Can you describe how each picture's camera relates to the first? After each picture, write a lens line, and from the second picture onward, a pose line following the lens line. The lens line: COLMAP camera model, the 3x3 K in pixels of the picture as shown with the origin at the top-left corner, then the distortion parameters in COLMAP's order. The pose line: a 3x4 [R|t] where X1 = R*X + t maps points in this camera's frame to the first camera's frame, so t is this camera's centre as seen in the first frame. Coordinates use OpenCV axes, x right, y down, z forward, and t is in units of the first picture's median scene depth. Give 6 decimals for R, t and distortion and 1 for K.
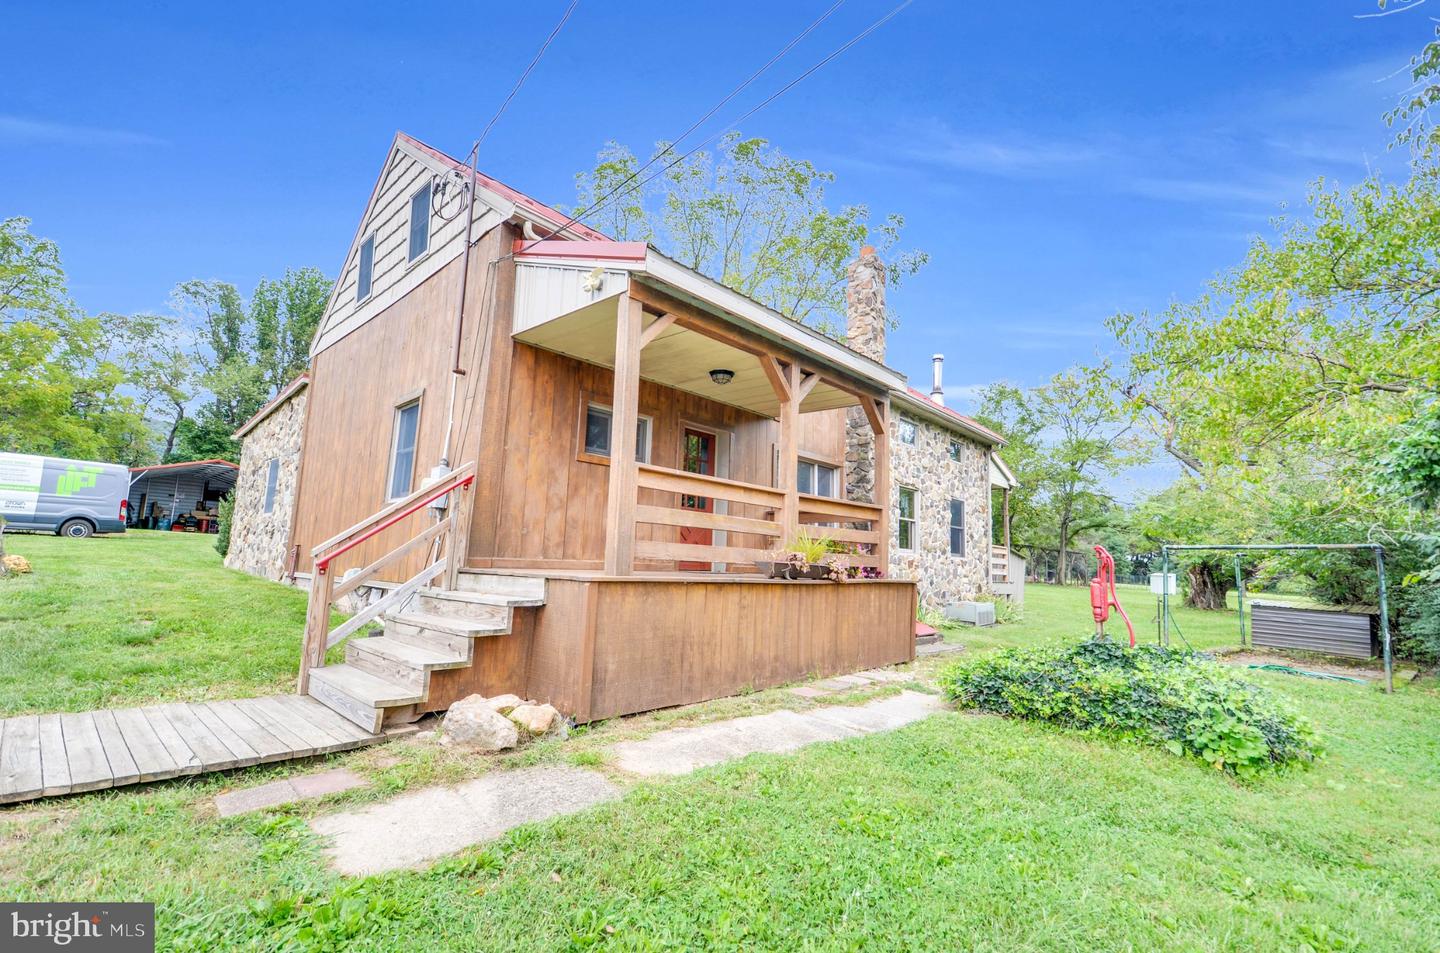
lens RADIAL K [[629.9, 0, 726.1], [0, 629.9, 485.6], [0, 0, 1]] dist [-0.000917, -0.000371]
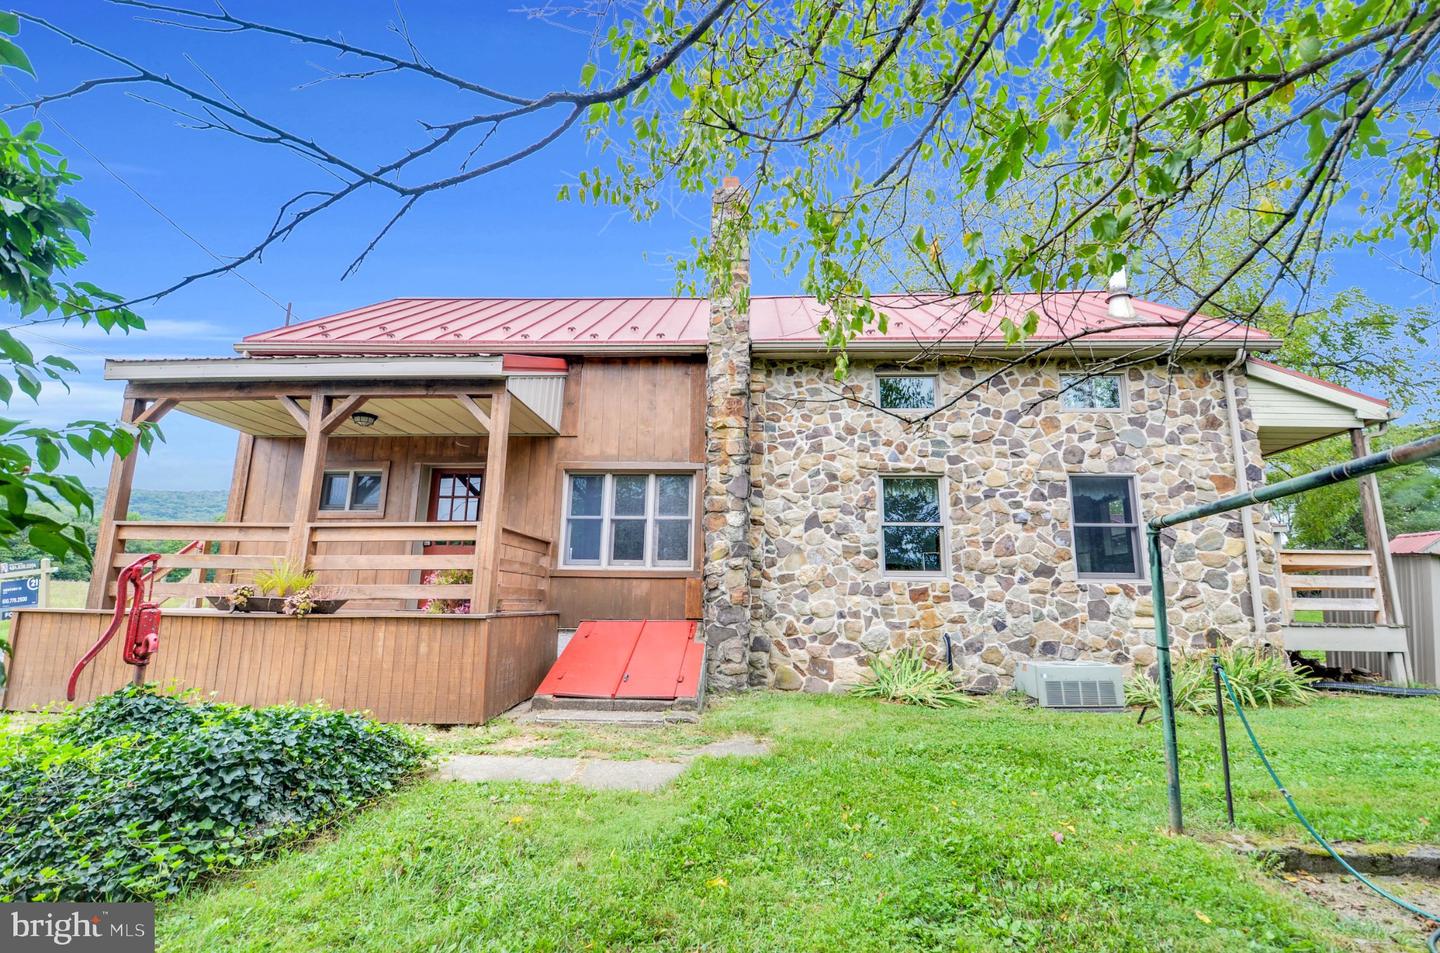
lens RADIAL K [[629.9, 0, 726.1], [0, 629.9, 485.6], [0, 0, 1]] dist [-0.000917, -0.000371]
pose [[0.649790, -0.166776, -0.741592, 1.125933], [0.107716, 0.985991, -0.127356, 0.132101], [0.752443, 0.002874, 0.658651, 0.765199]]
